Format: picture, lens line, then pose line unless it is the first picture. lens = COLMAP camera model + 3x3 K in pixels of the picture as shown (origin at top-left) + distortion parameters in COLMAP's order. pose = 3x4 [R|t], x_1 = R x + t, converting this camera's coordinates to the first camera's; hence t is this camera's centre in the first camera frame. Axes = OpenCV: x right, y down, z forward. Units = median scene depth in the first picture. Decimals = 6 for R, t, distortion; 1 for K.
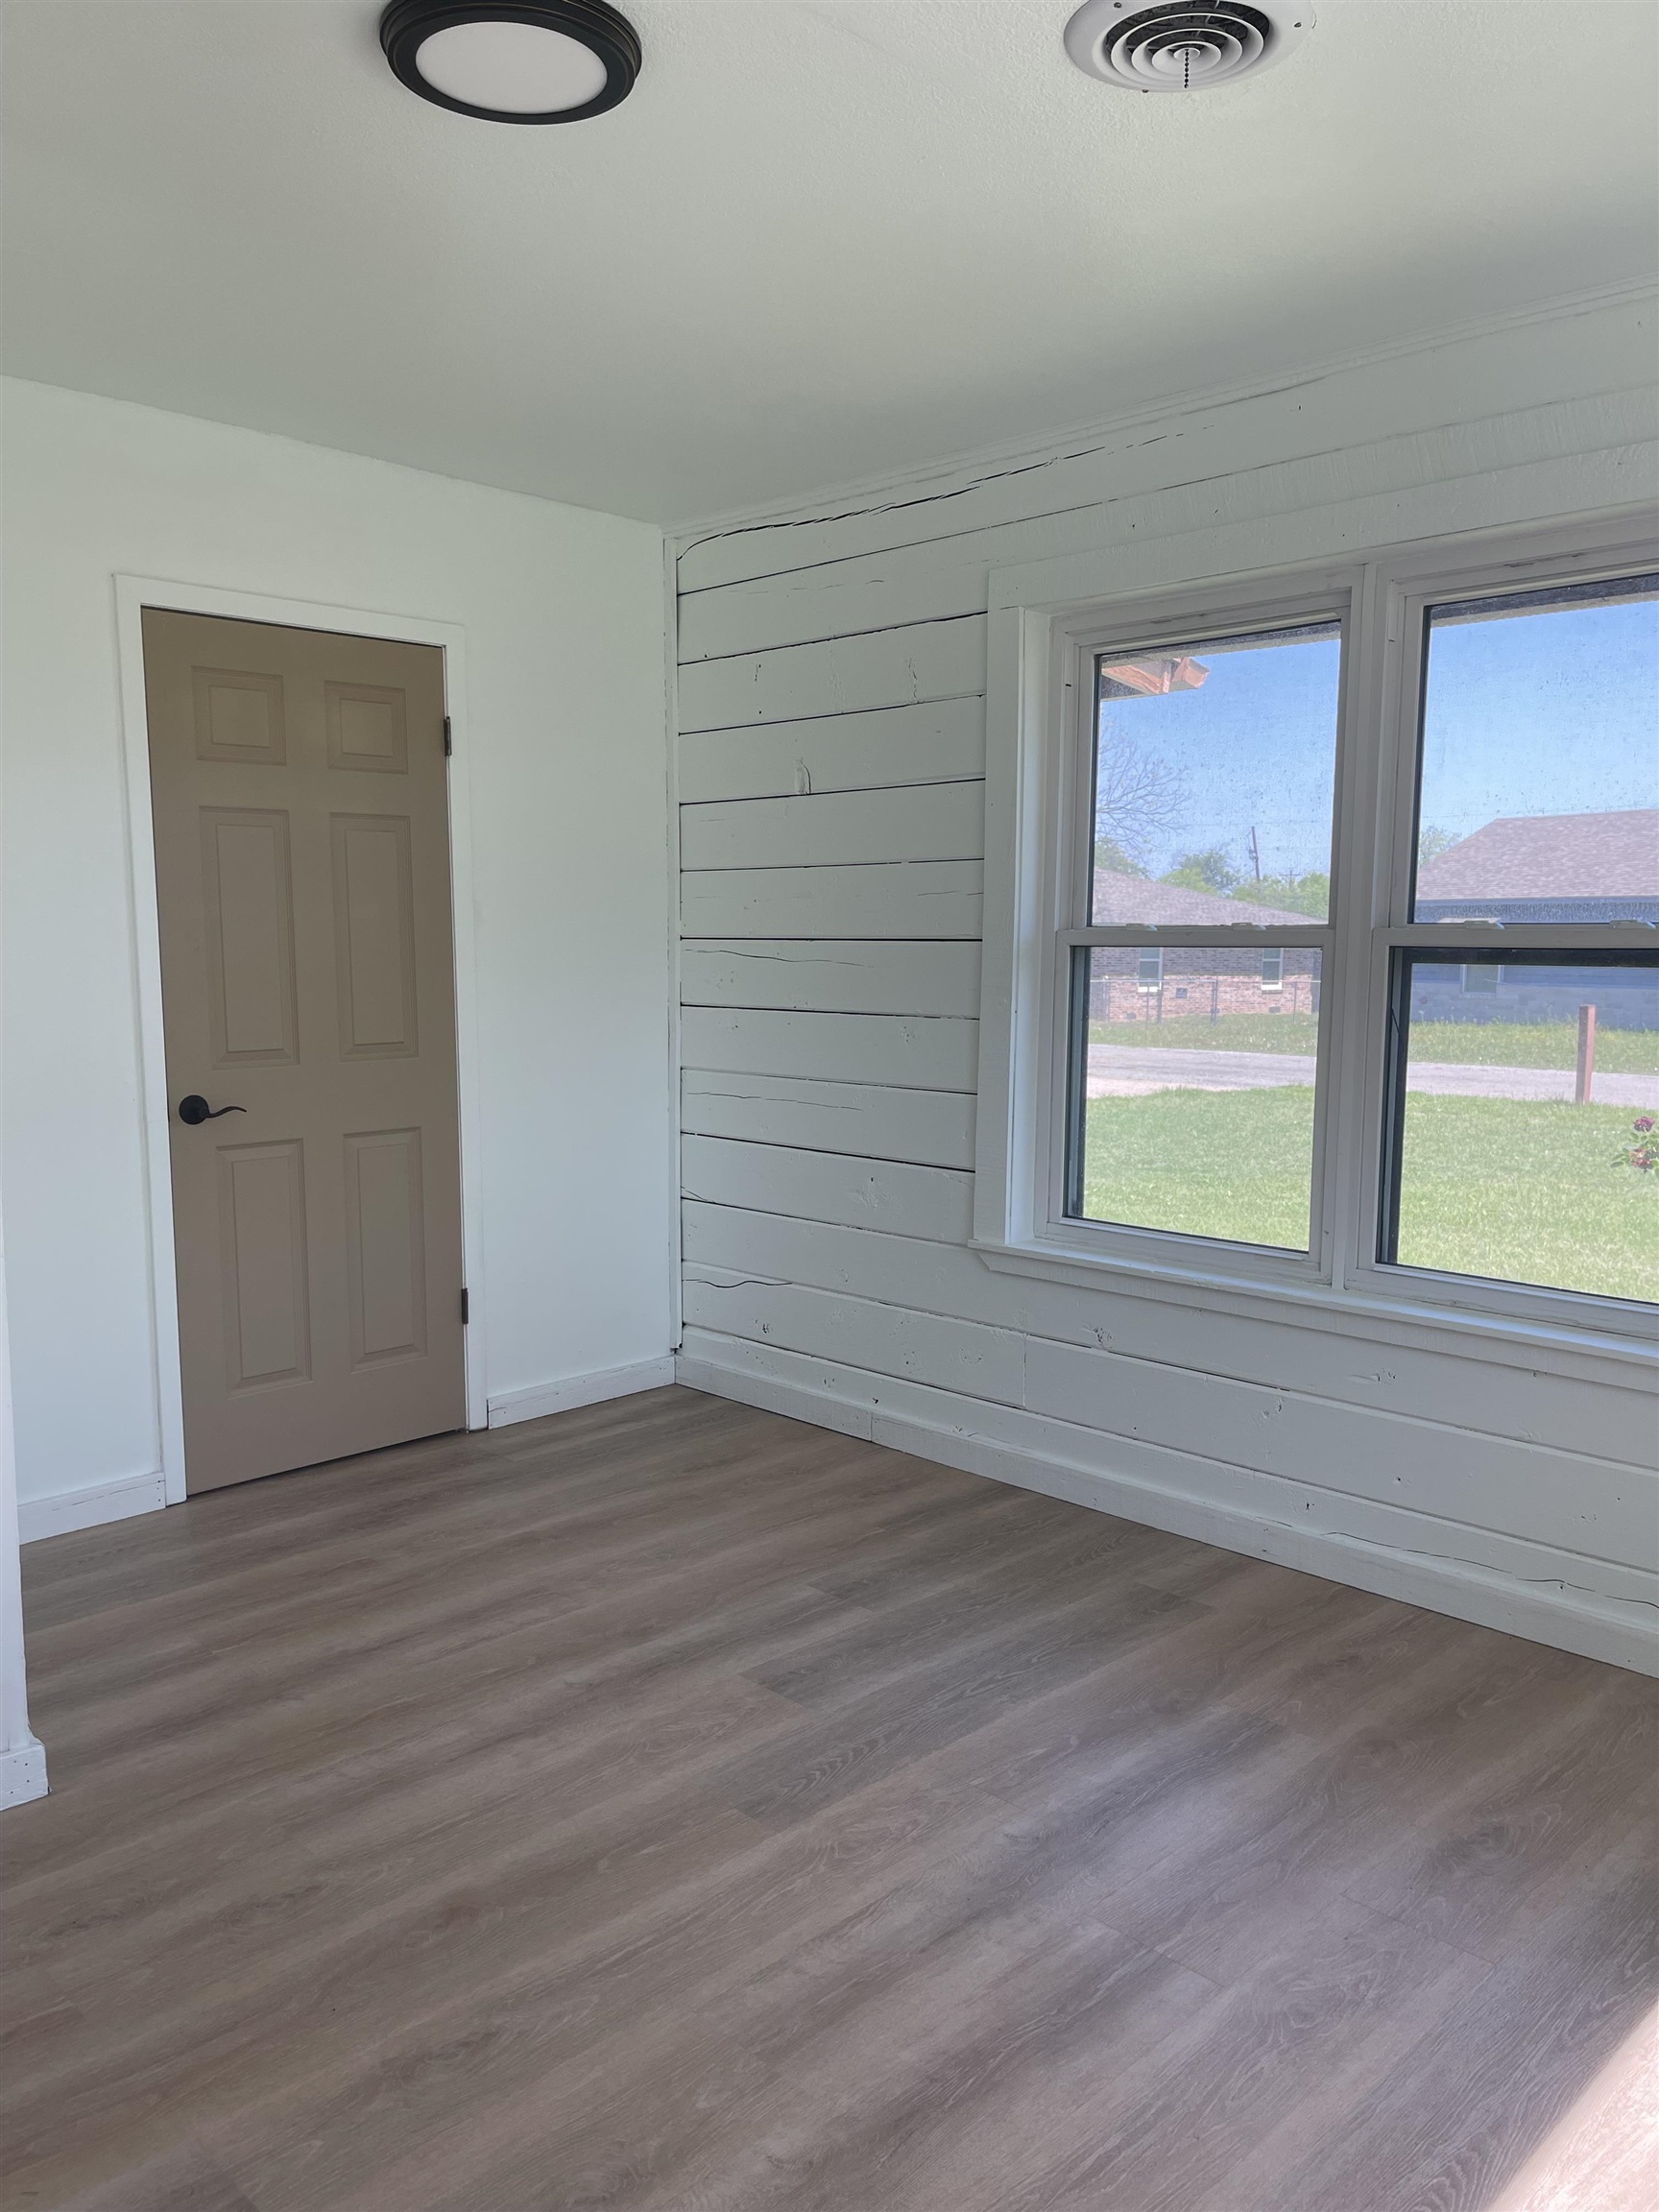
lens RADIAL K [[1661.6, 0, 818.3], [0, 1661.6, 1111.9], [0, 0, 1]] dist [0.064344, -0.086286]
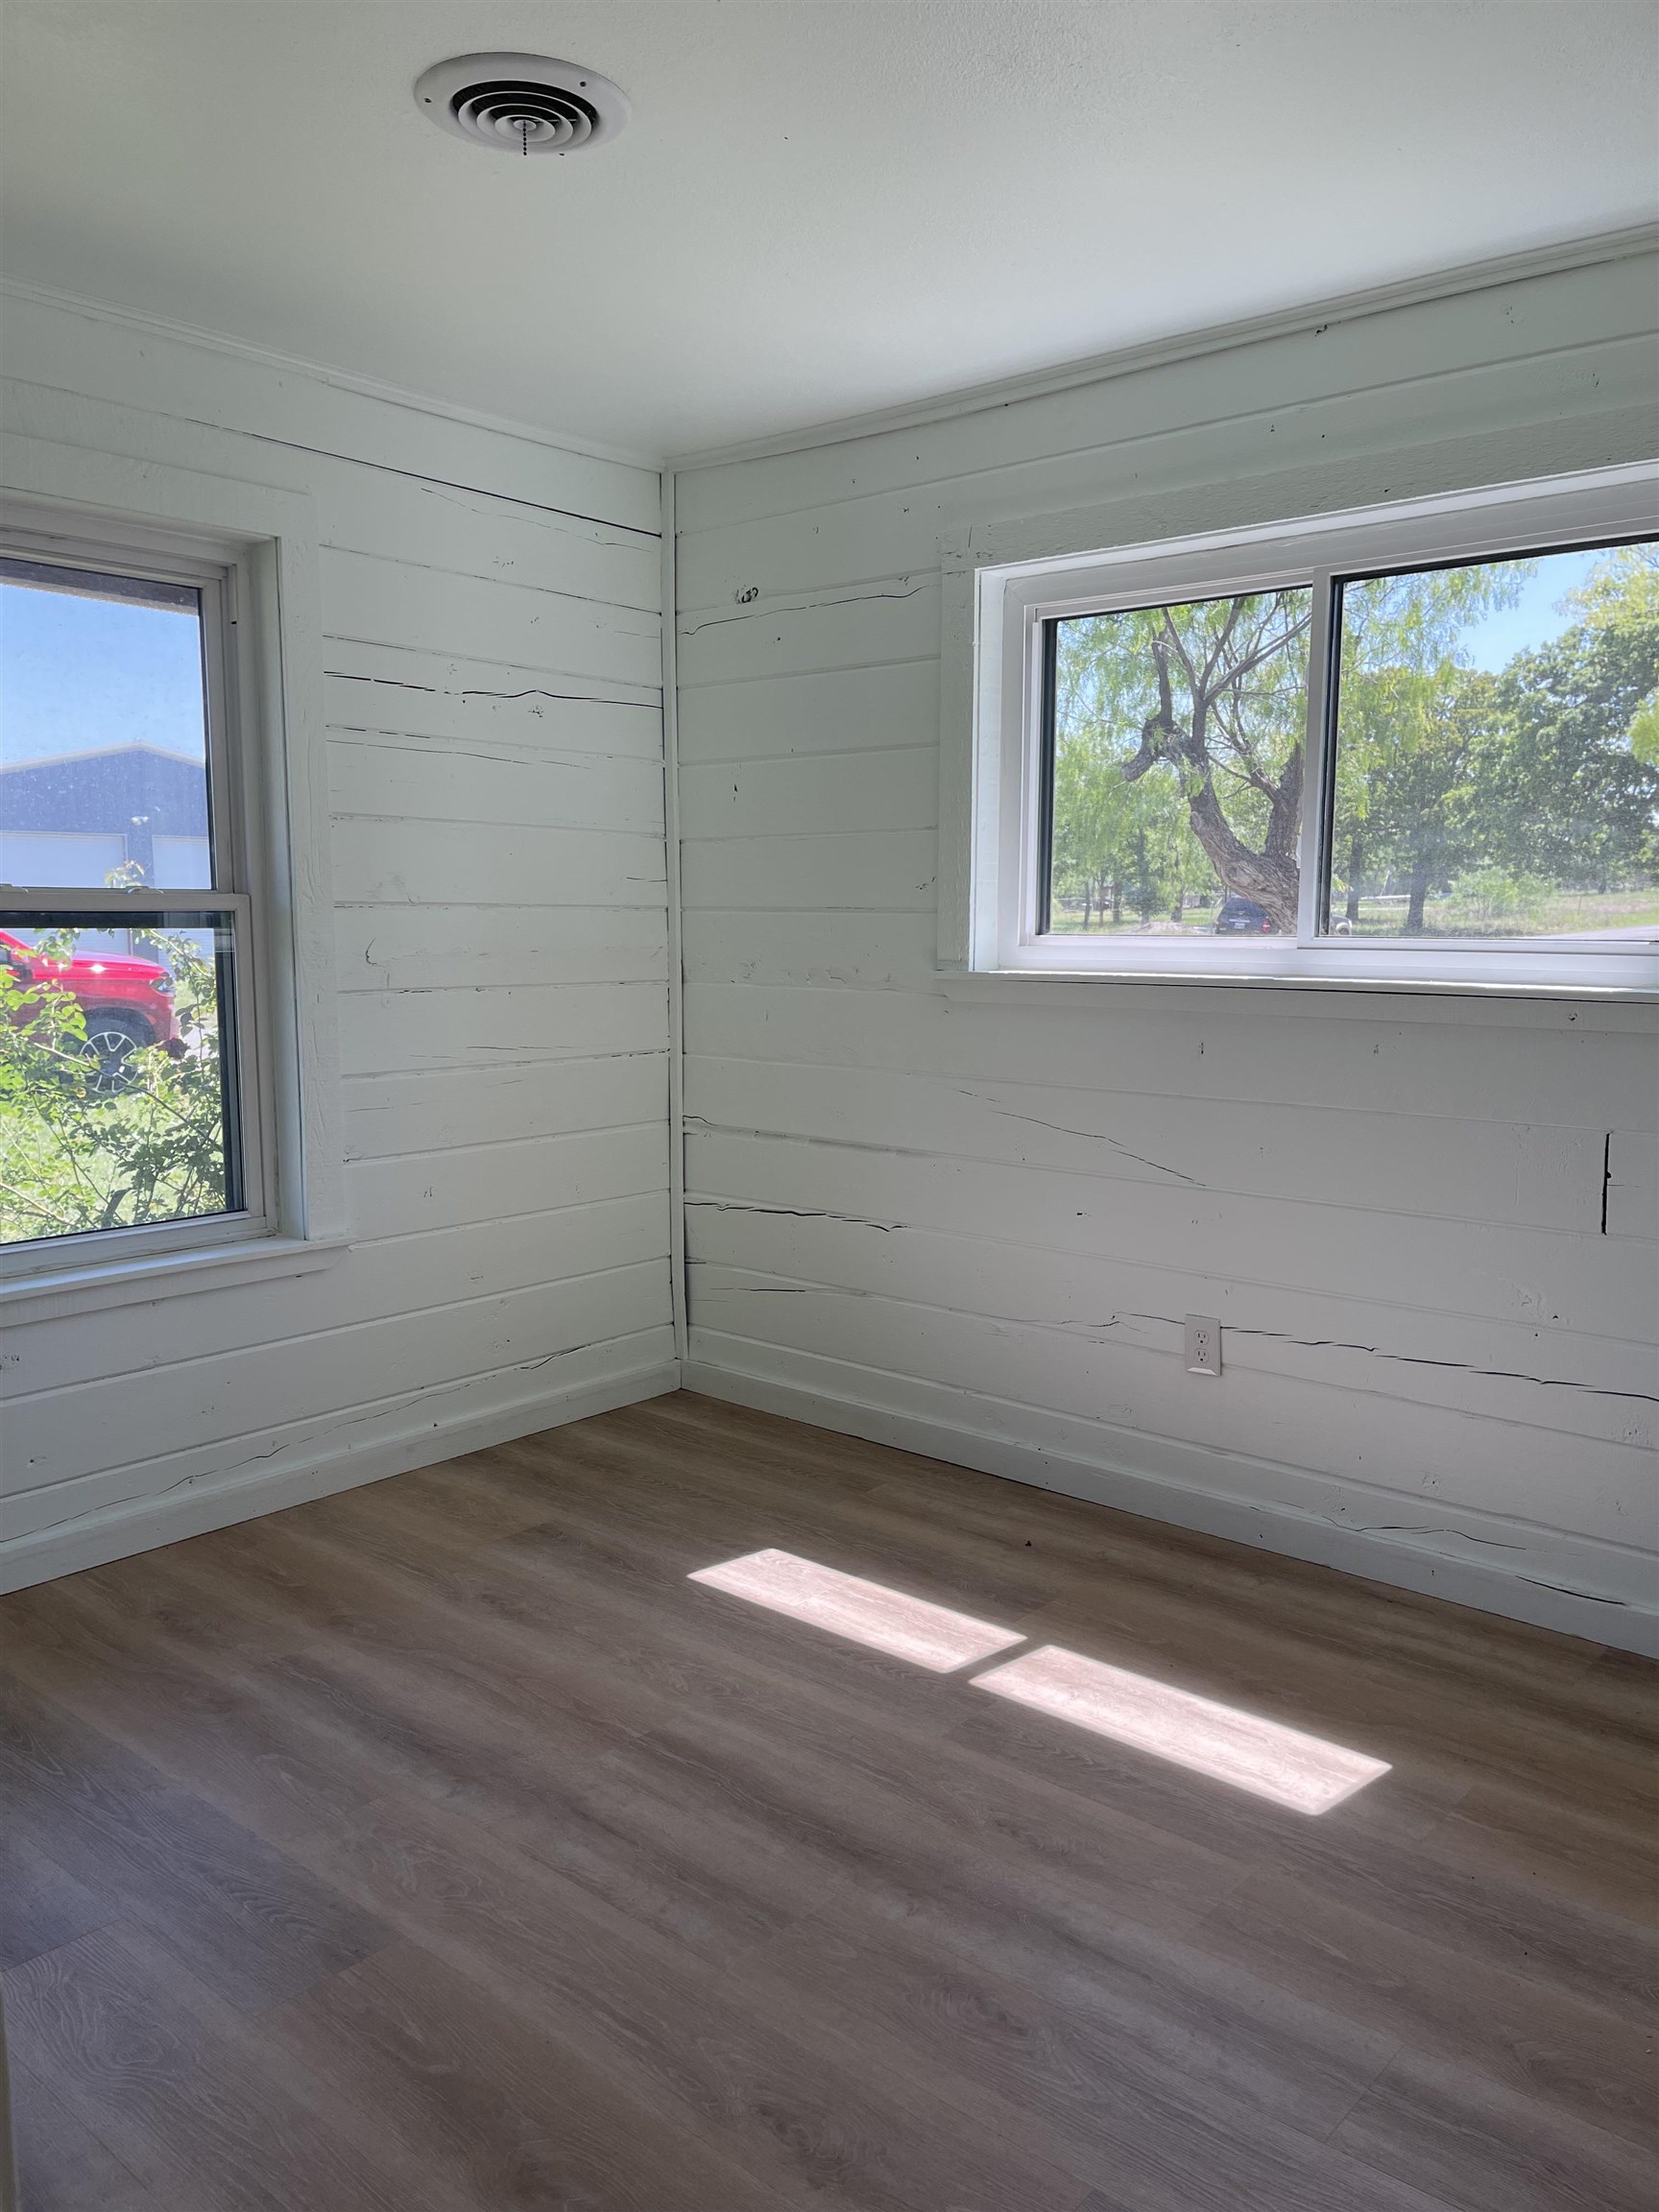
lens RADIAL K [[1661.6, 0, 818.3], [0, 1661.6, 1111.9], [0, 0, 1]] dist [0.064344, -0.086286]
pose [[-0.061803, -0.132314, 0.989279, -0.886994], [0.109421, 0.984301, 0.138484, -0.093254], [-0.992072, 0.116807, -0.046355, 0.818415]]
